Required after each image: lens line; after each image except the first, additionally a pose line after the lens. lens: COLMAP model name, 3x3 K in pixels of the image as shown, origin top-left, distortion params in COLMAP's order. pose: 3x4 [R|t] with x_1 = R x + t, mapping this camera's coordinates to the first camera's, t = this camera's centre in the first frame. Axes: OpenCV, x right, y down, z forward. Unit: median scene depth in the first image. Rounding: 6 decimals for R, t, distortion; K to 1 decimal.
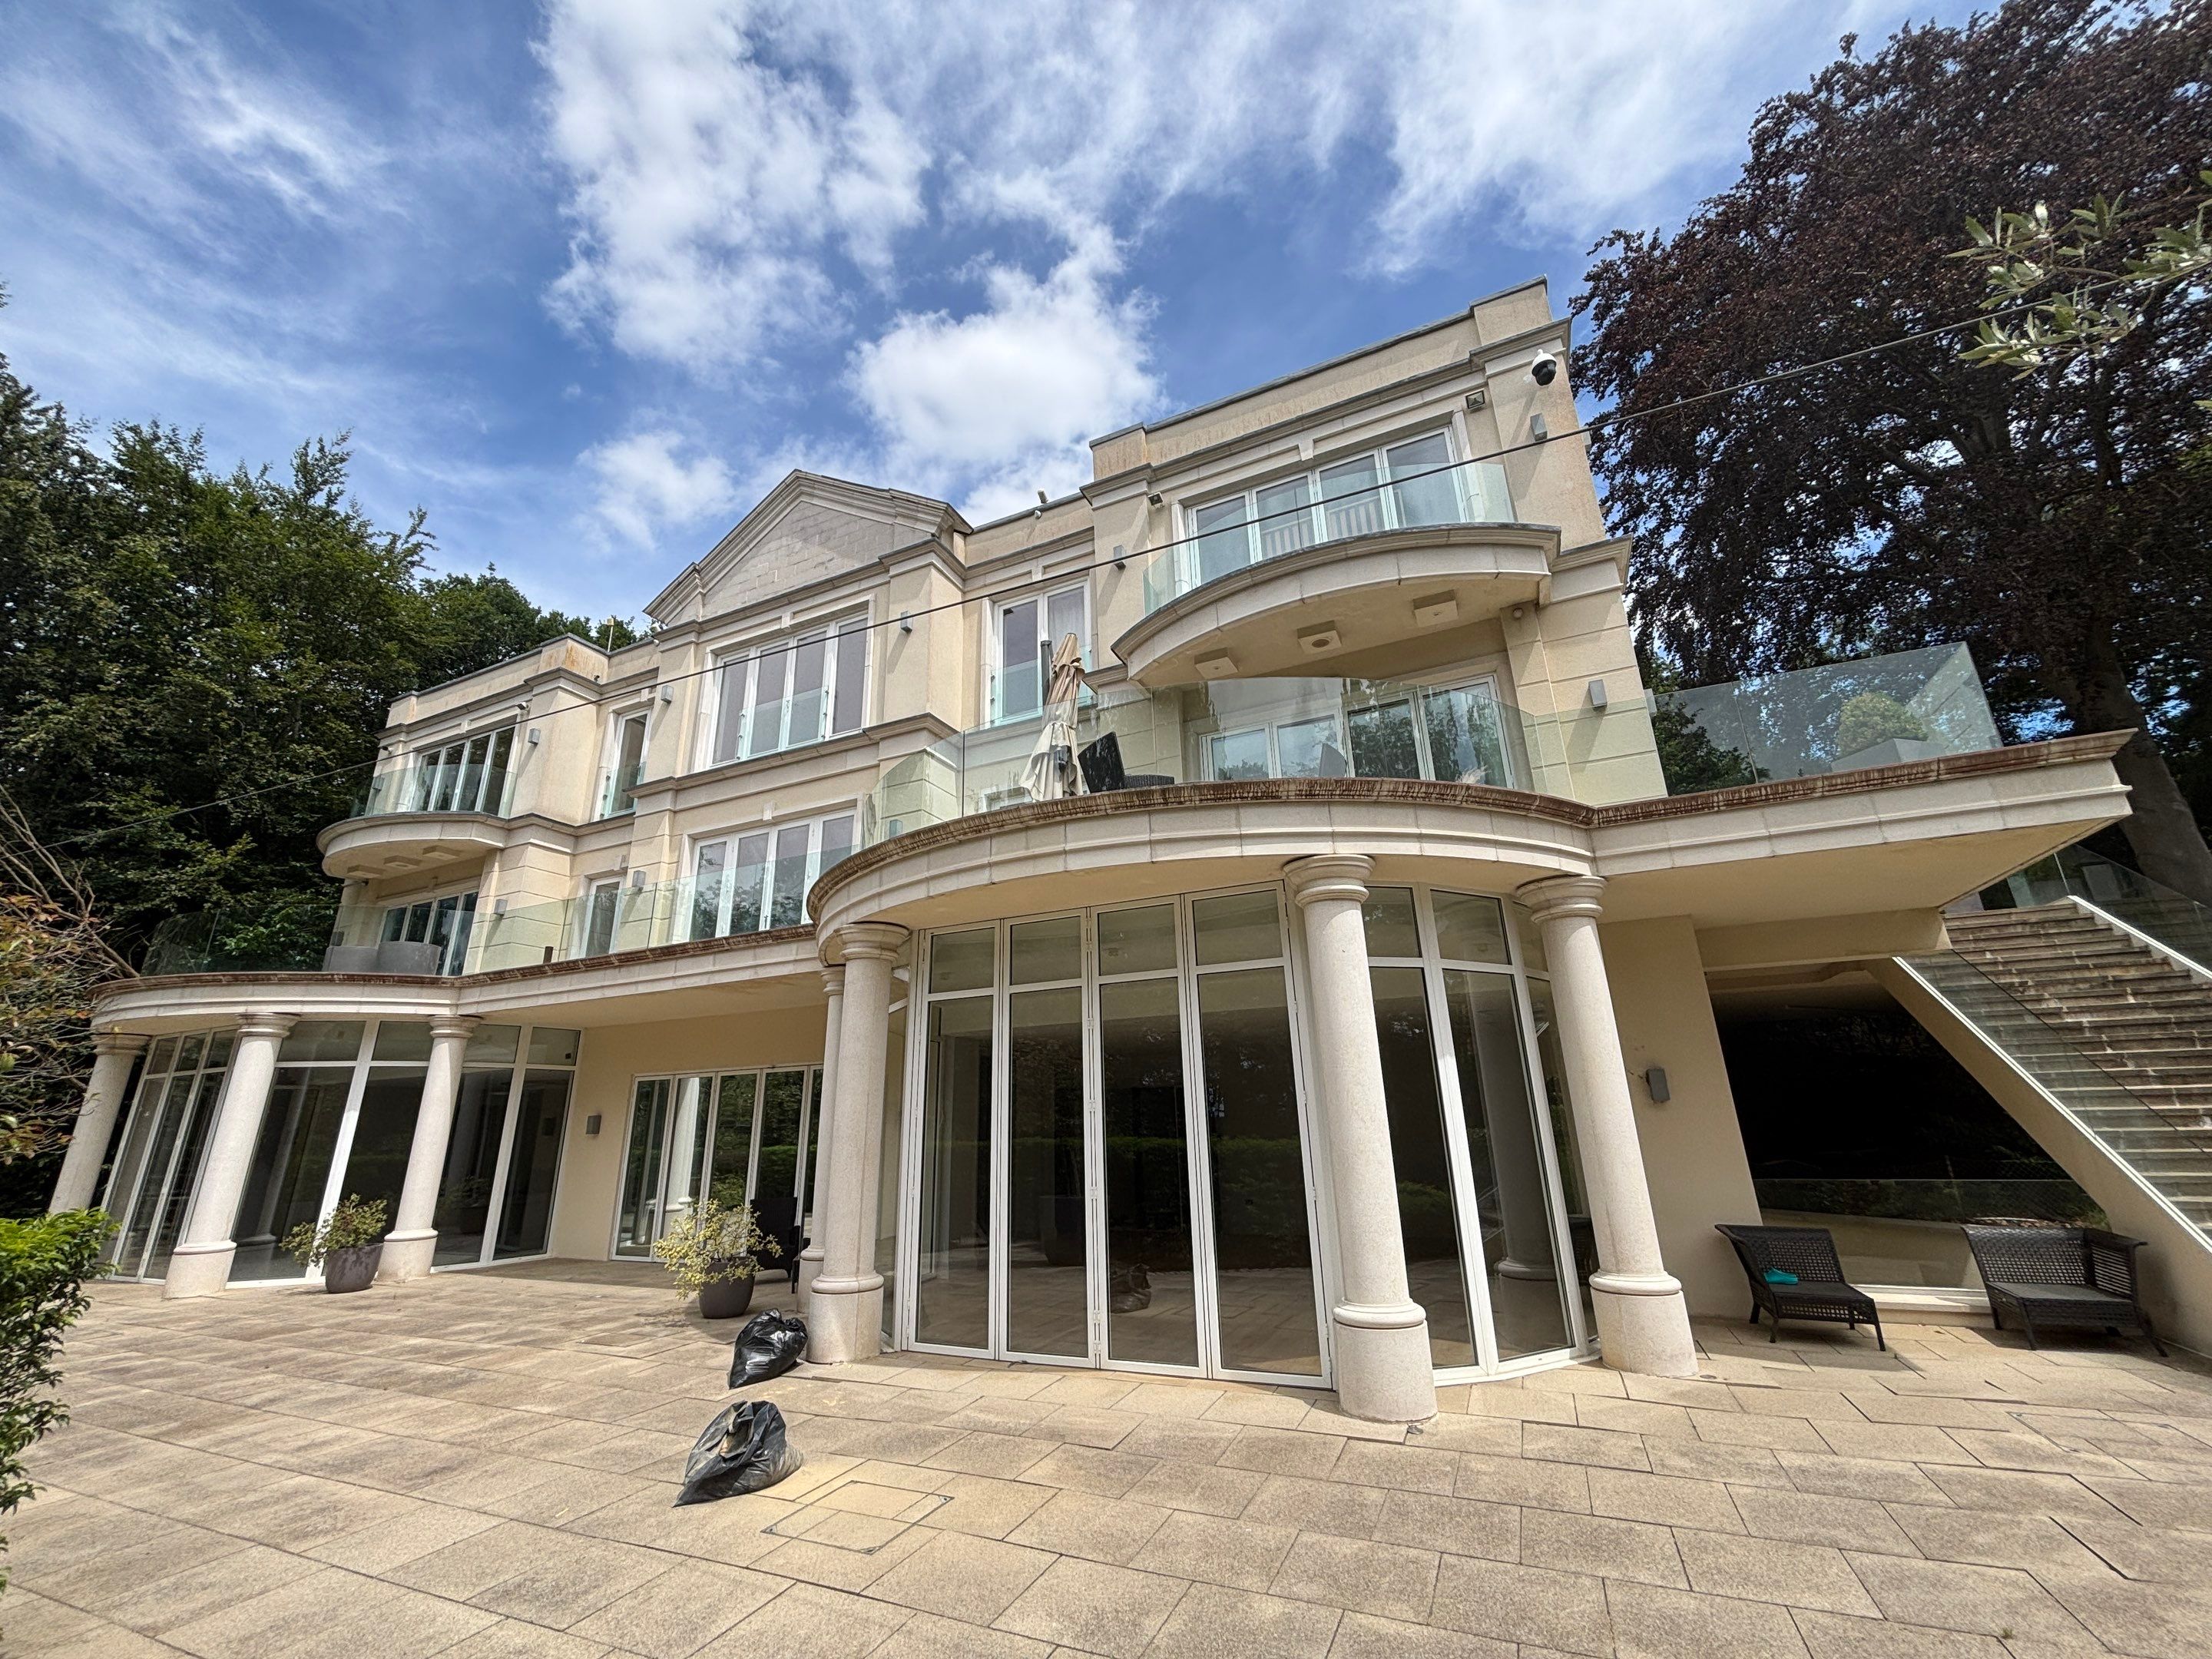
lens RADIAL K [[897.4, 0, 1105.0], [0, 897.4, 825.7], [0, 0, 1]] dist [0.011994, -0.005767]
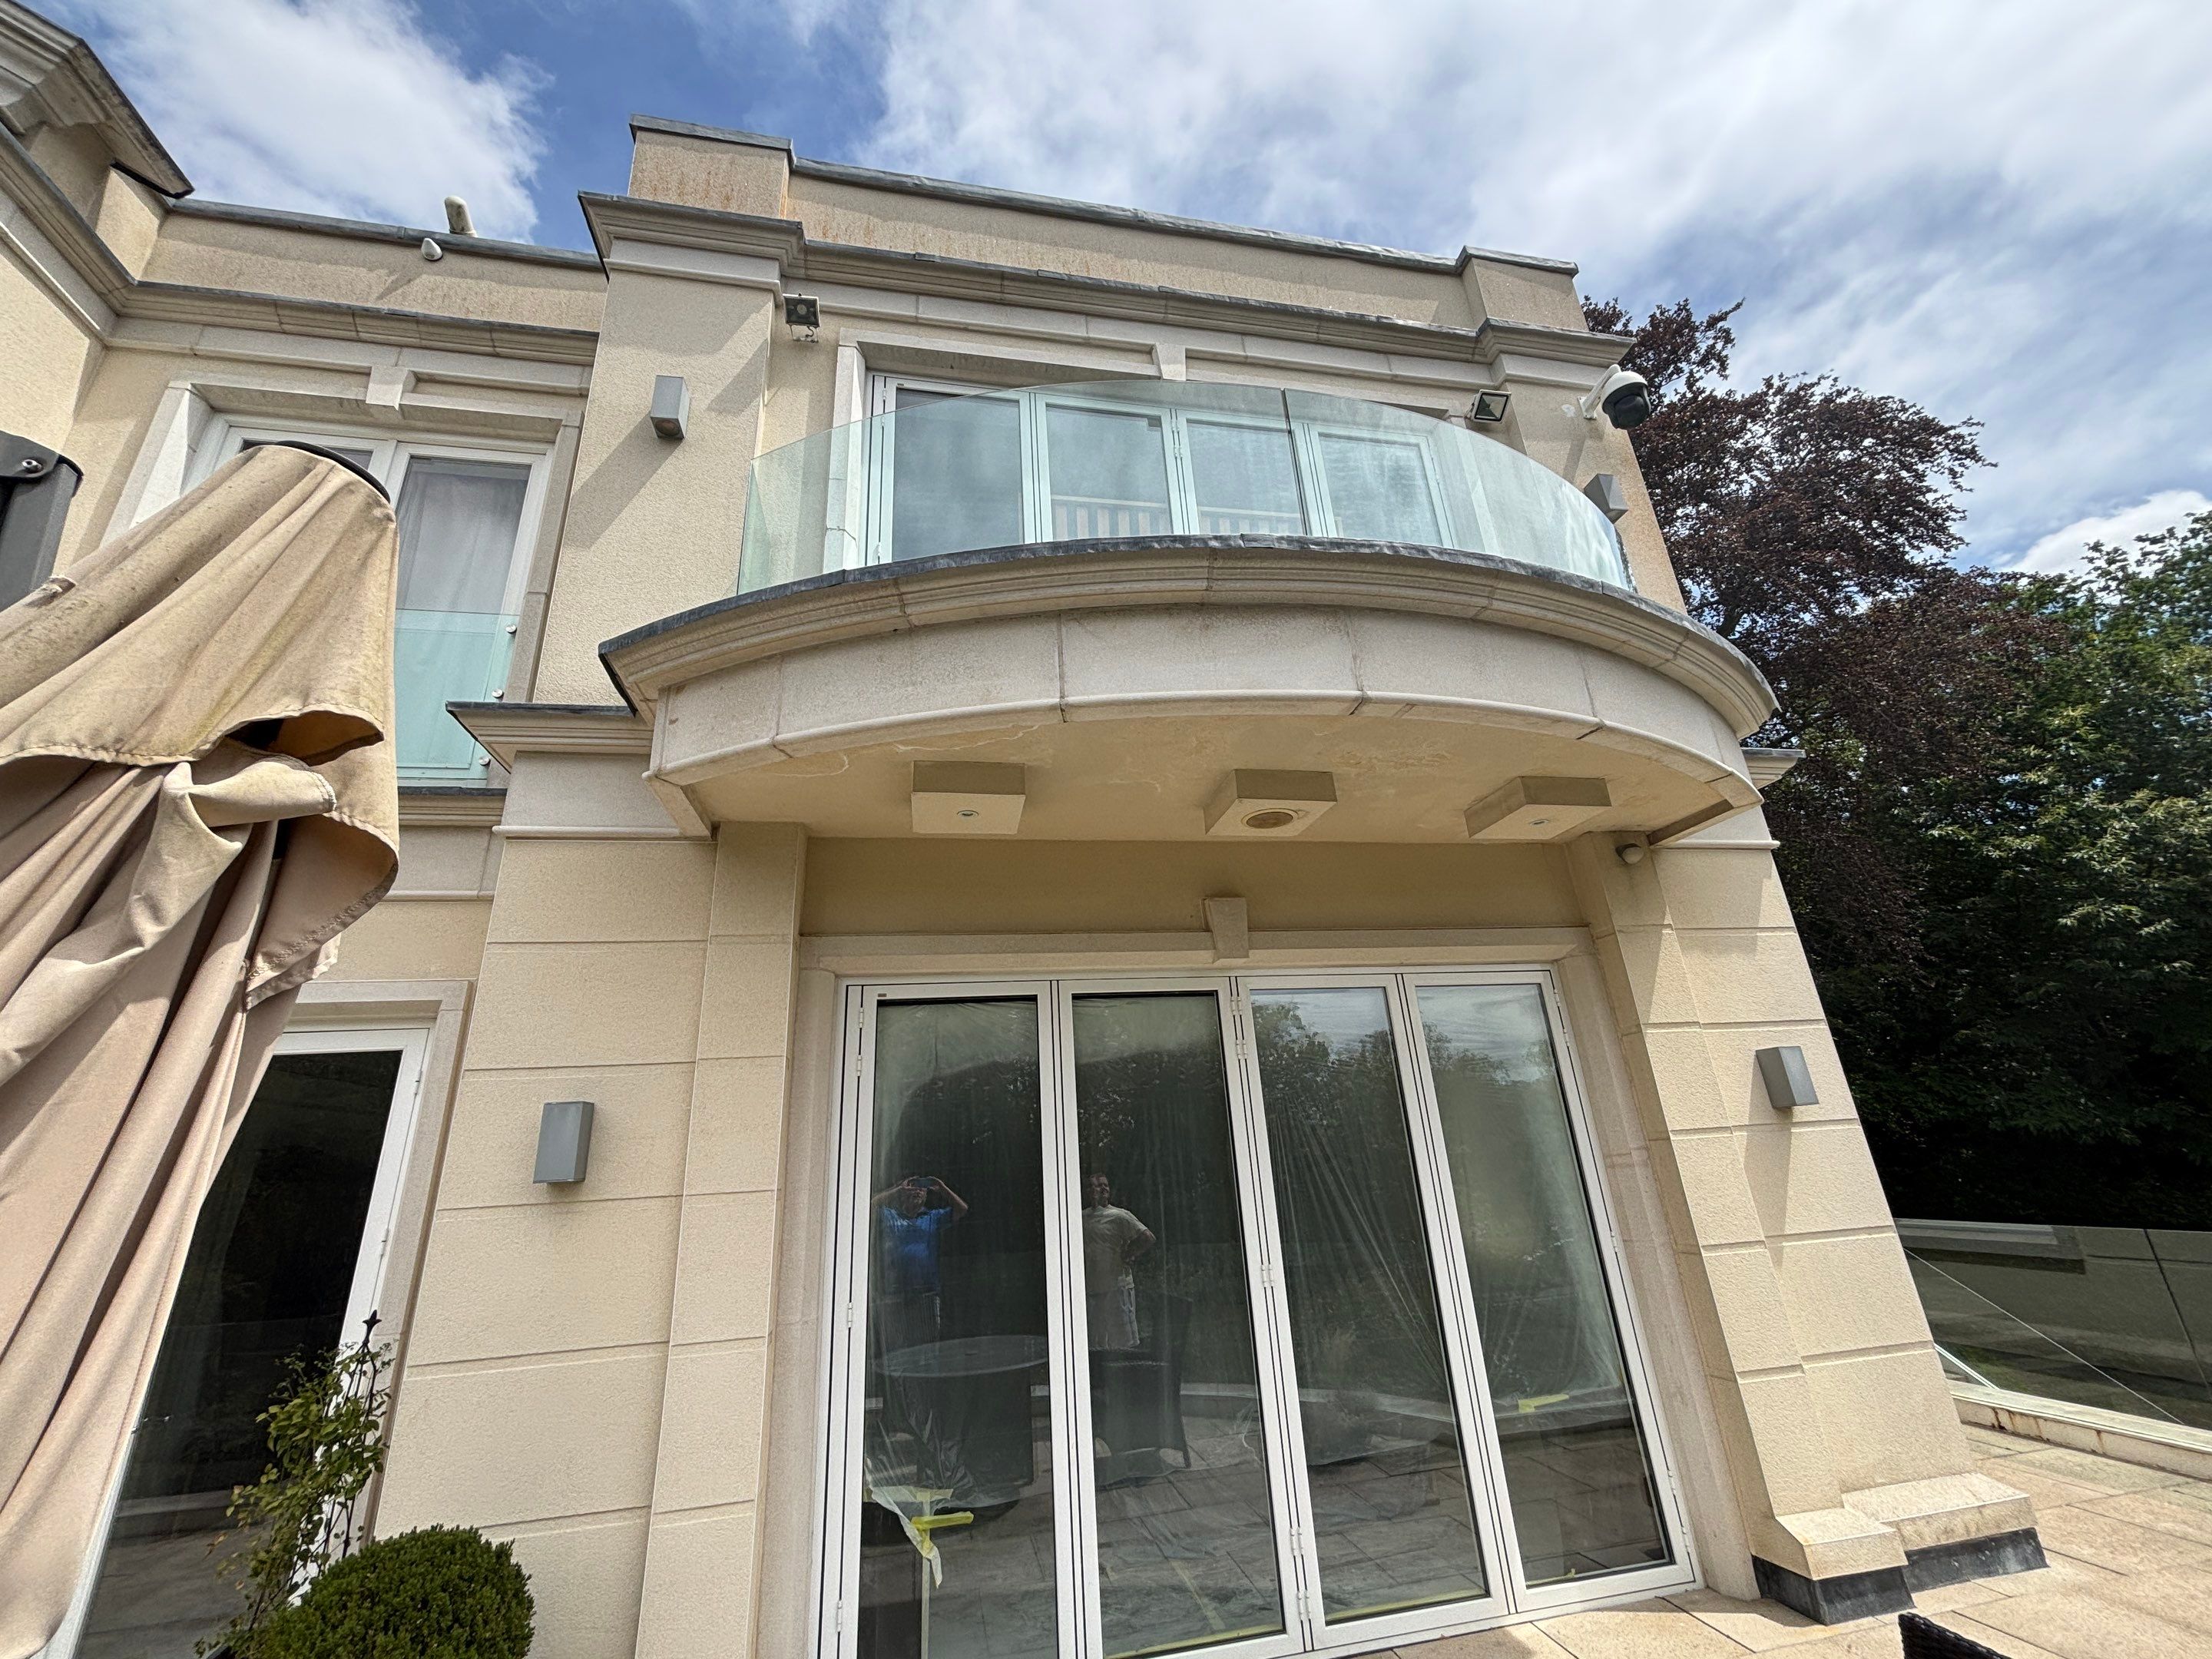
lens RADIAL K [[886.8, 0, 1103.4], [0, 886.8, 827.3], [0, 0, 1]] dist [-0.000497, -0.000345]
pose [[0.805377, 0.189907, 0.561518, -0.010857], [-0.153951, 0.981797, -0.111238, -0.124441], [-0.572422, 0.003142, 0.819953, 0.616446]]
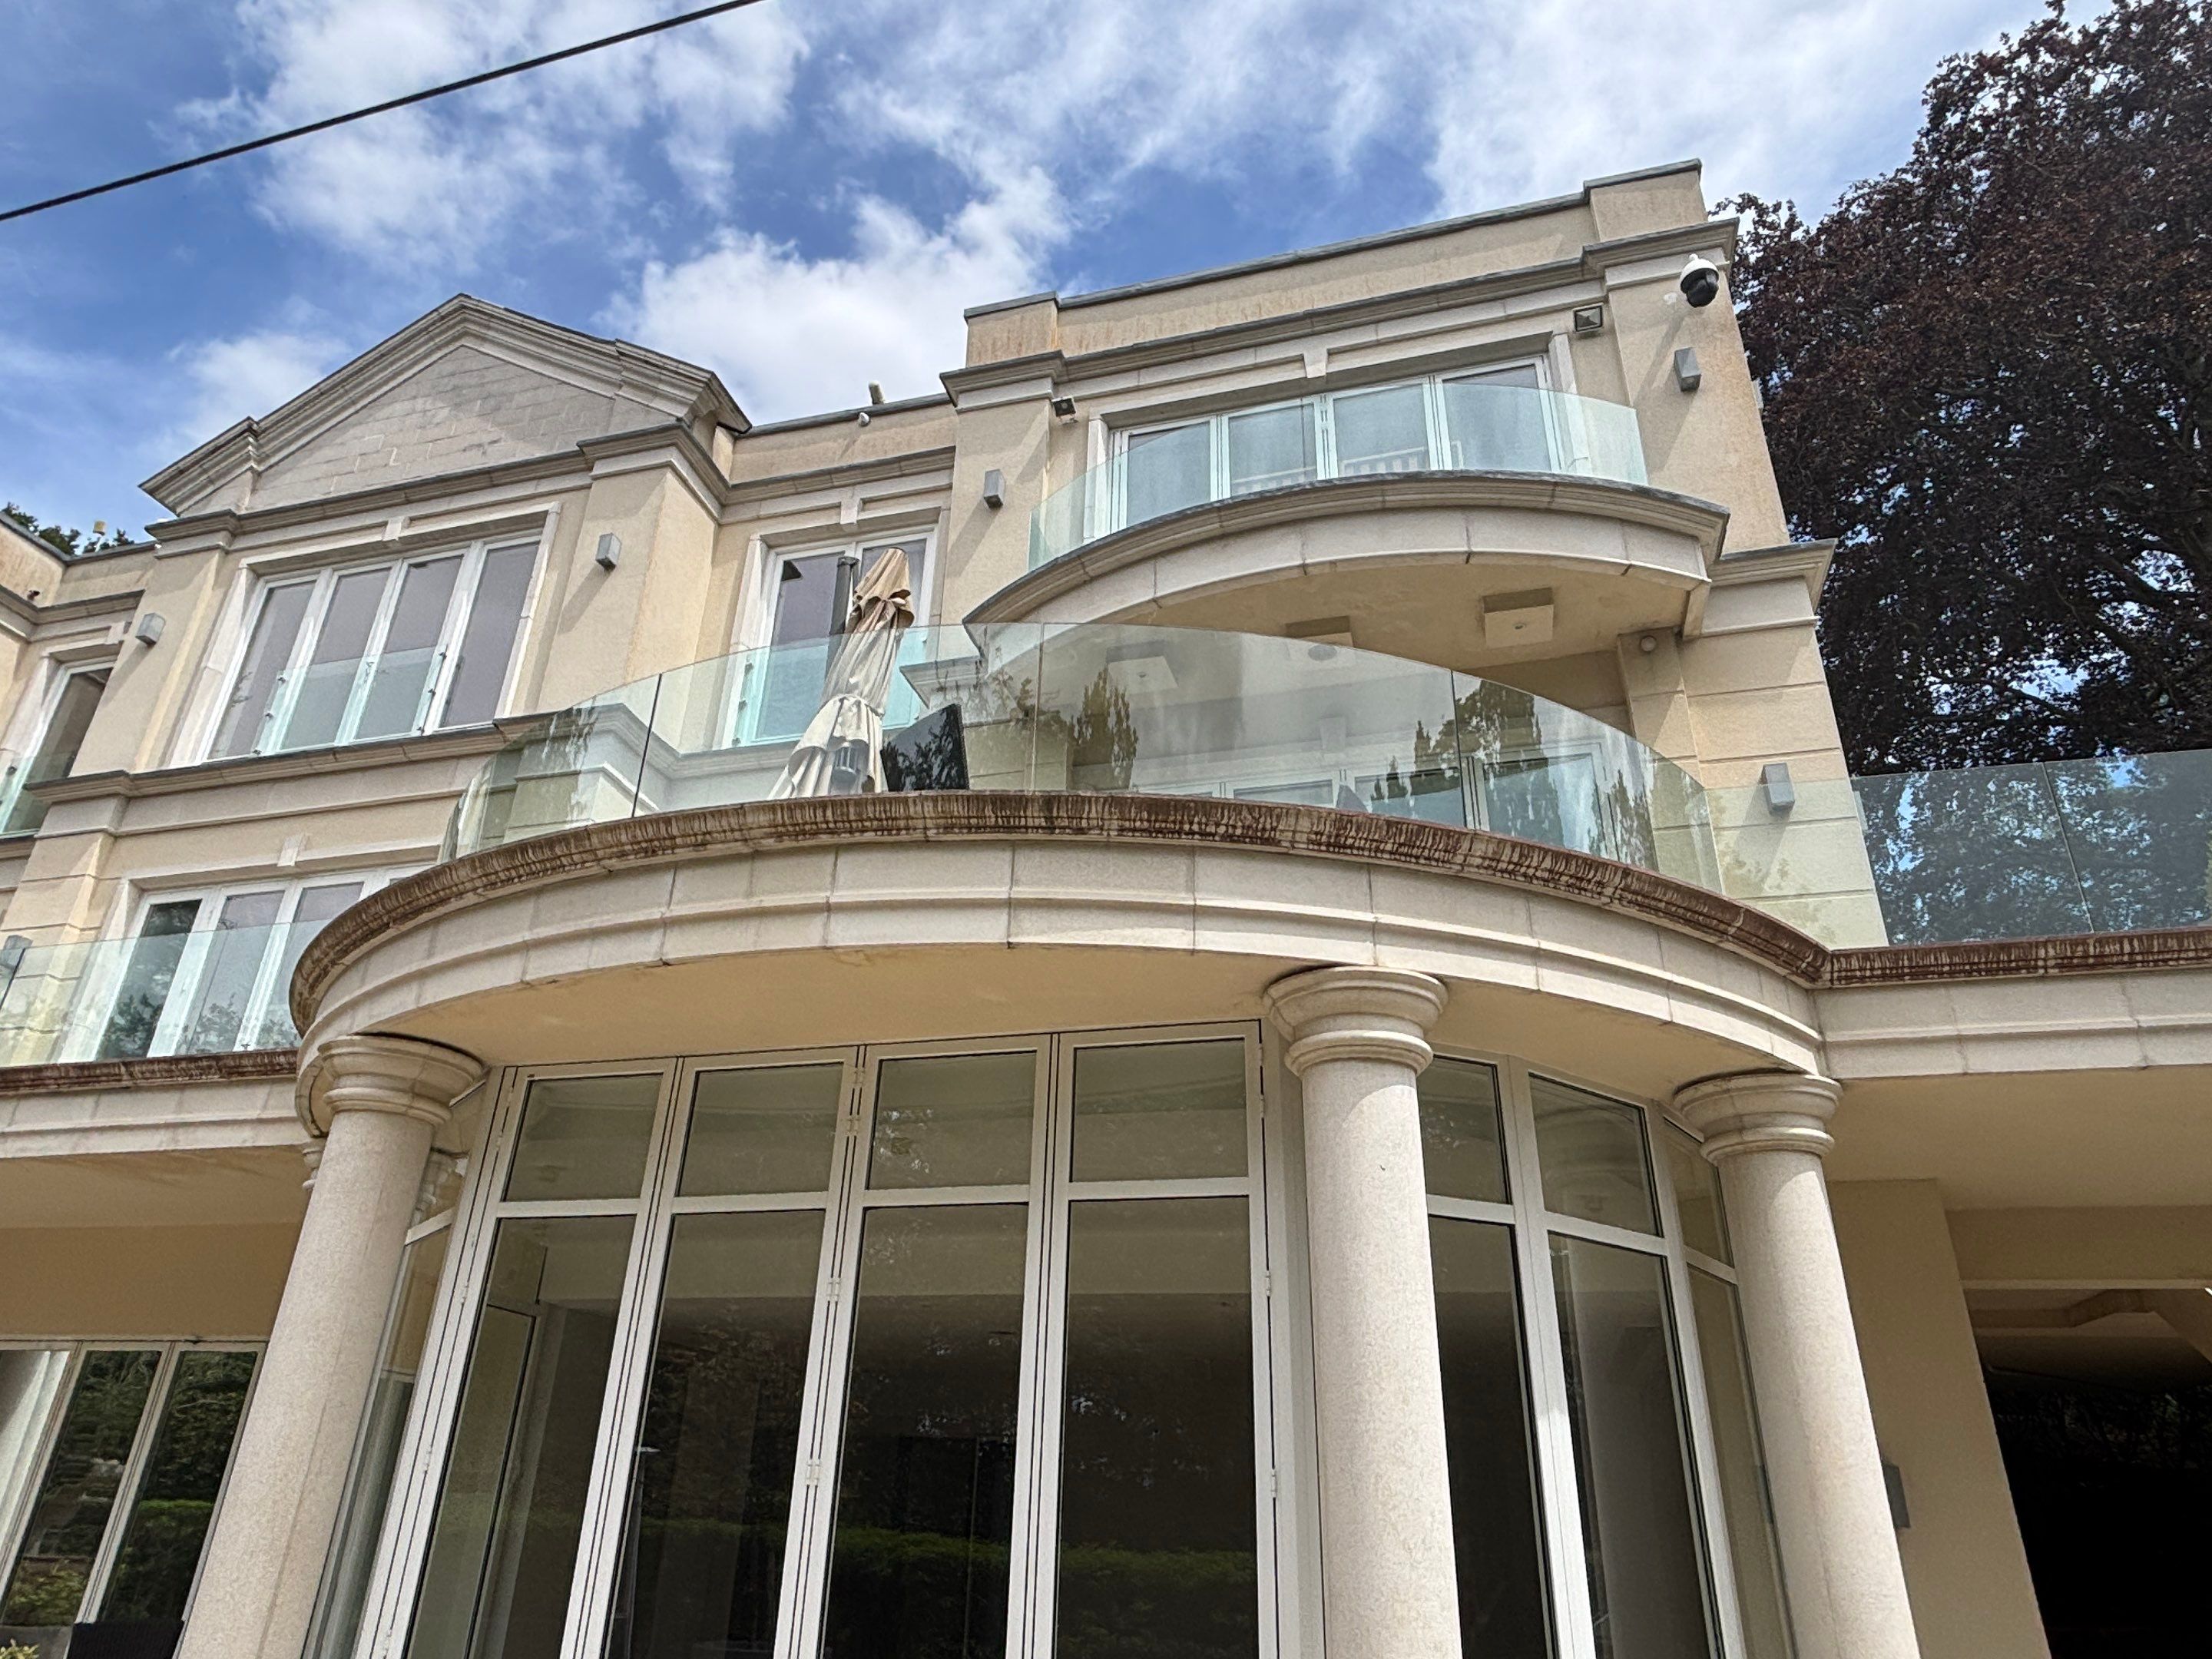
lens RADIAL K [[1360.2, 0, 1098.3], [0, 1360.2, 809.4], [0, 0, 1]] dist [0.040617, -0.054777]
pose [[0.984636, 0.125069, 0.121863, 0.001127], [-0.106110, 0.982779, -0.151280, 0.037960], [-0.138685, 0.136025, 0.980950, 0.136225]]
